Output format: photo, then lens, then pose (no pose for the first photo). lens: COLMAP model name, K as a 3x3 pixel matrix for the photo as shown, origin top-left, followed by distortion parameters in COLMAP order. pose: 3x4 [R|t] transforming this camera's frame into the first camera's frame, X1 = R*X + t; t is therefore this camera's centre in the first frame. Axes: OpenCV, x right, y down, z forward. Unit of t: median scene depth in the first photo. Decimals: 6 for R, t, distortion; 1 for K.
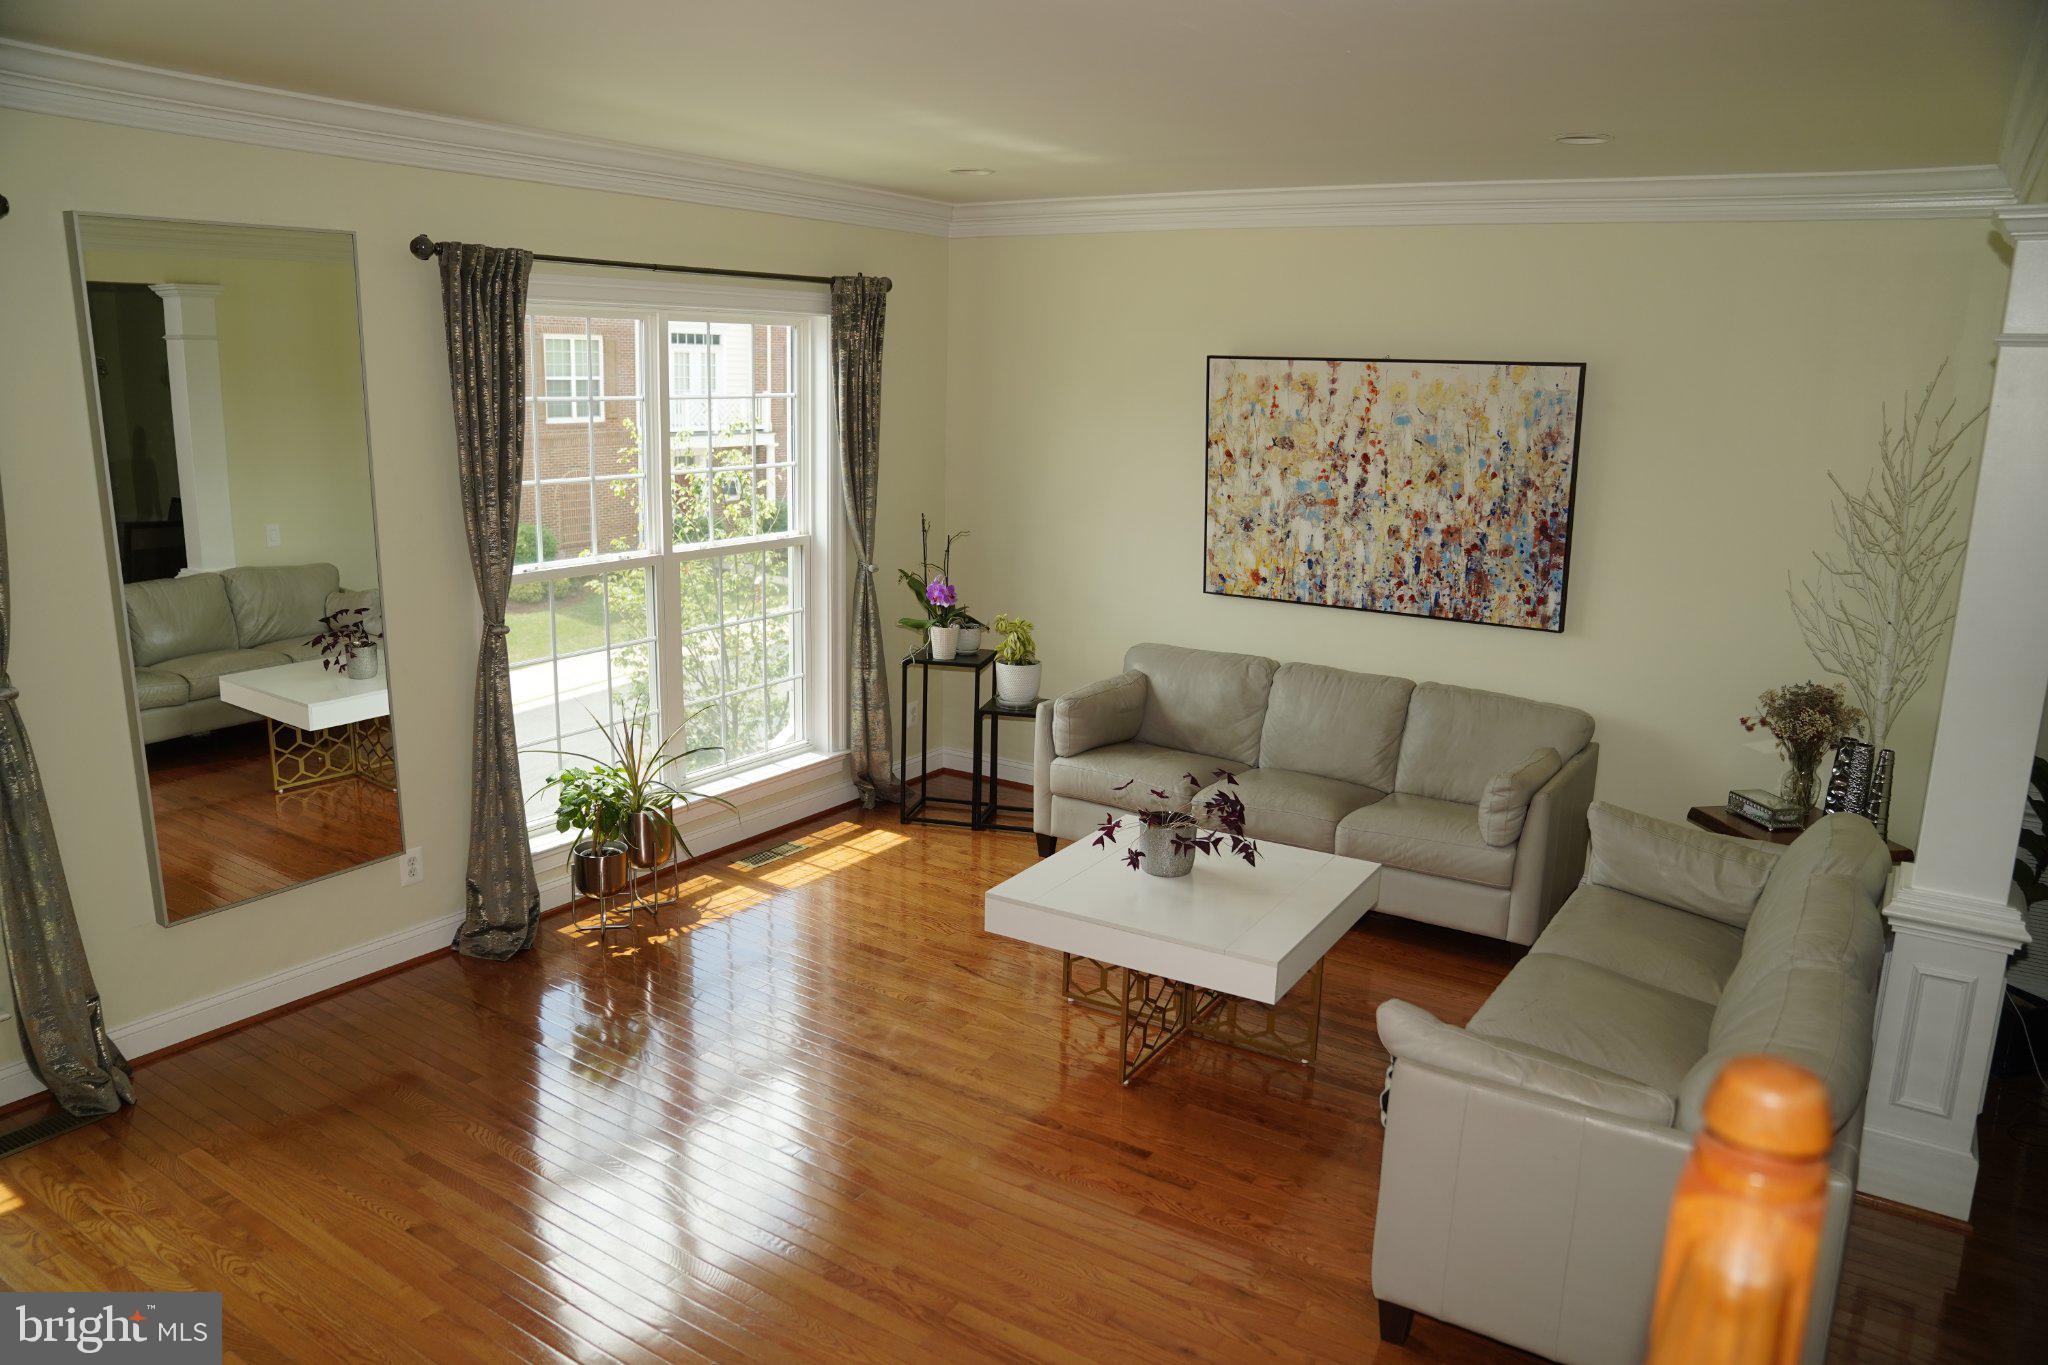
lens RADIAL K [[1418.1, 0, 1024.0], [0, 1418.1, 682.5], [0, 0, 1]] dist [-0.130070, 0.105811]
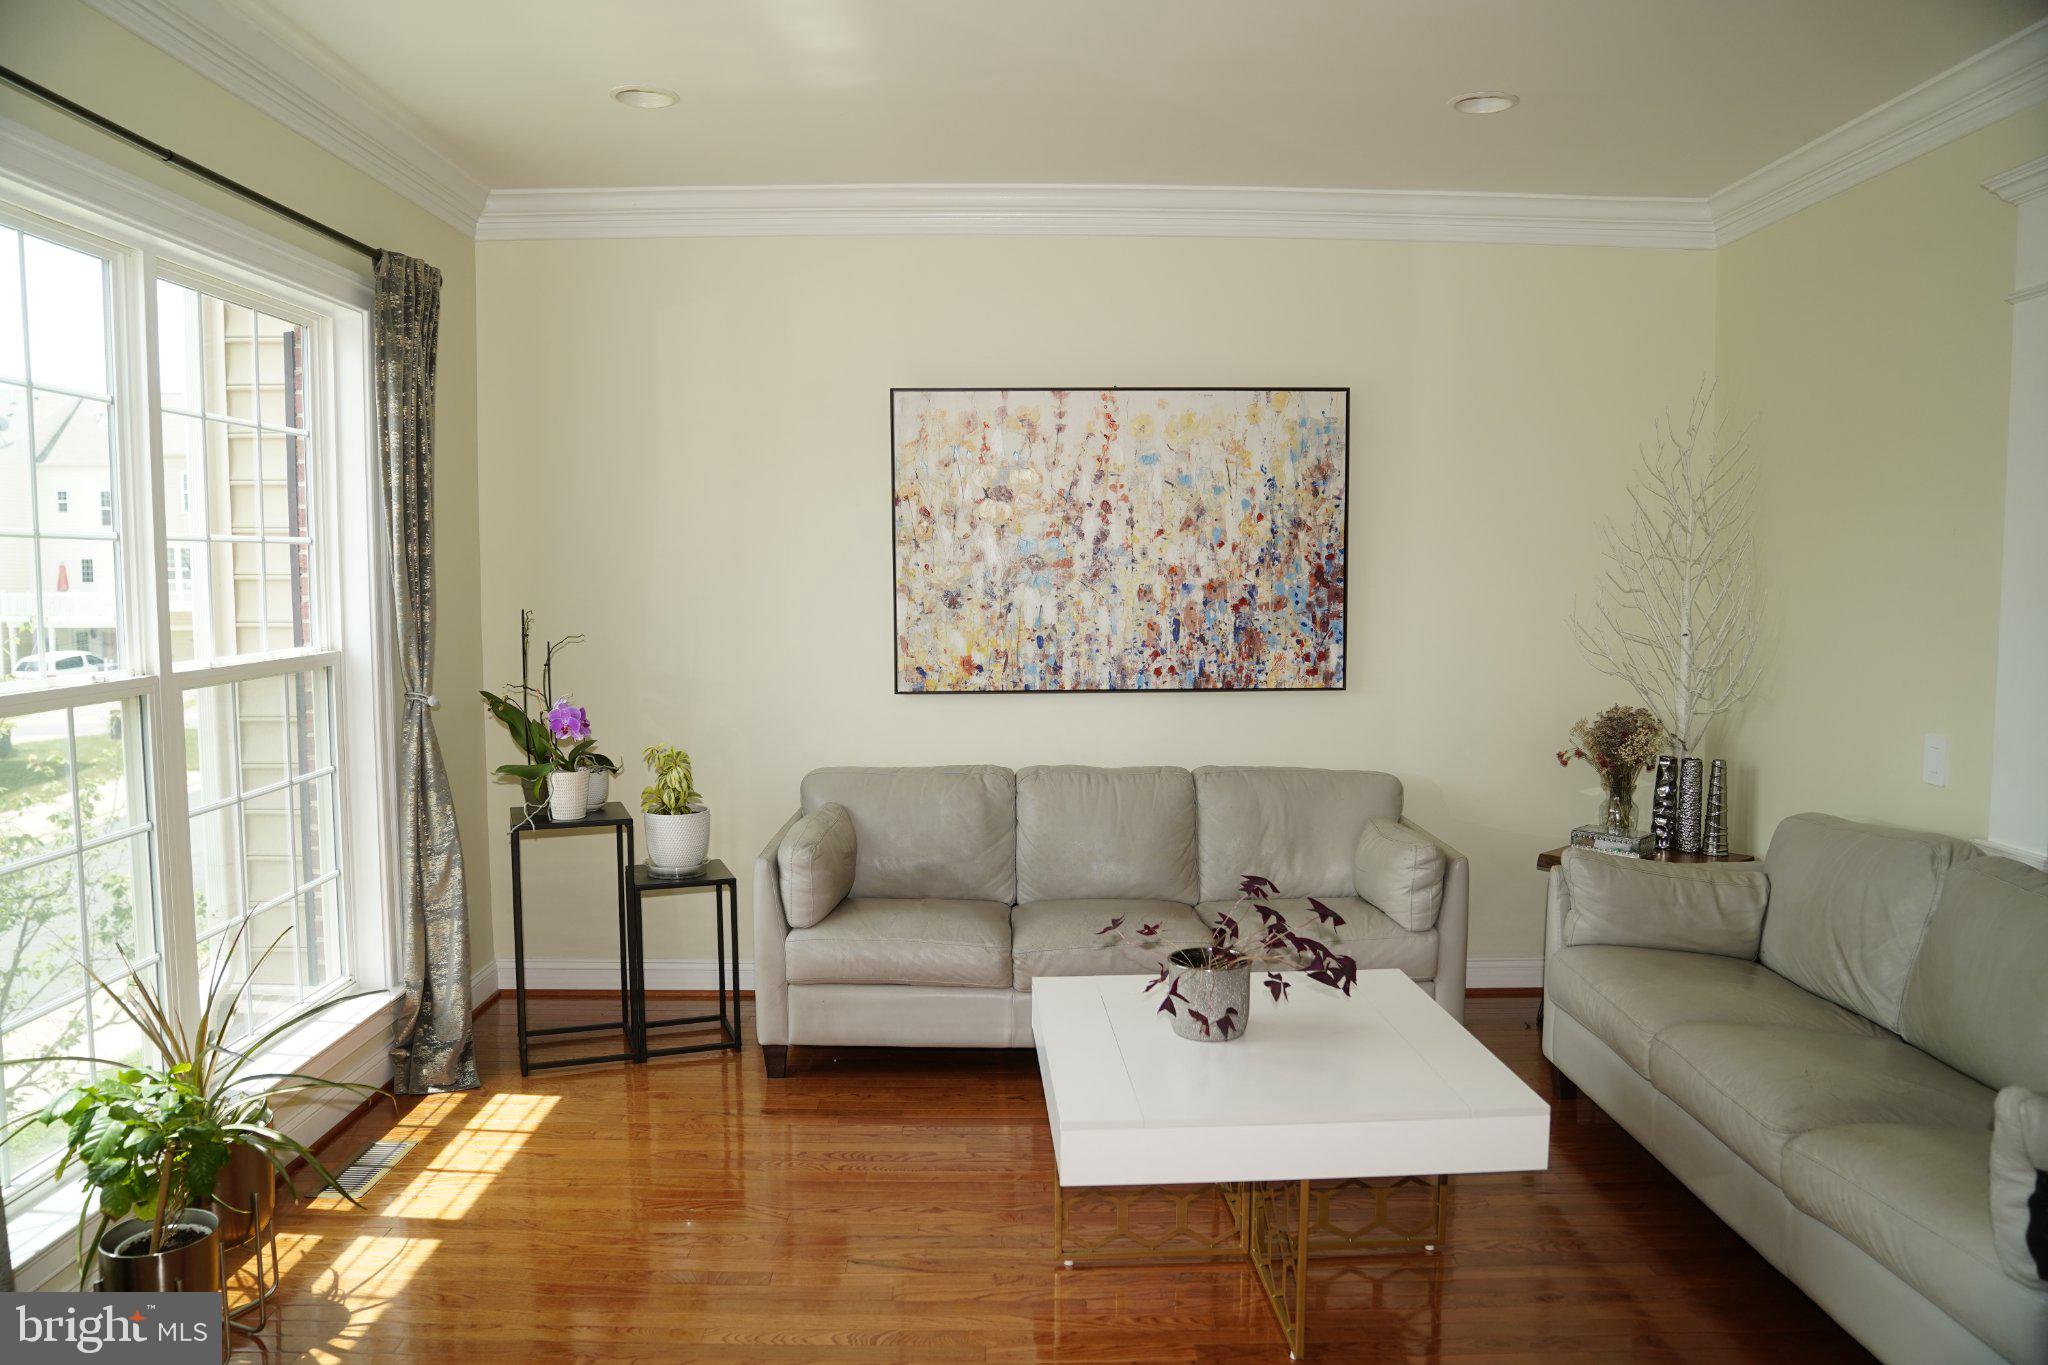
lens RADIAL K [[1418.1, 0, 1024.0], [0, 1418.1, 682.5], [0, 0, 1]] dist [-0.130070, 0.105811]
pose [[0.829597, -0.070642, 0.553876, -0.267549], [0.140839, 0.986364, -0.085147, 0.006987], [-0.540309, 0.148645, 0.828234, 0.351406]]
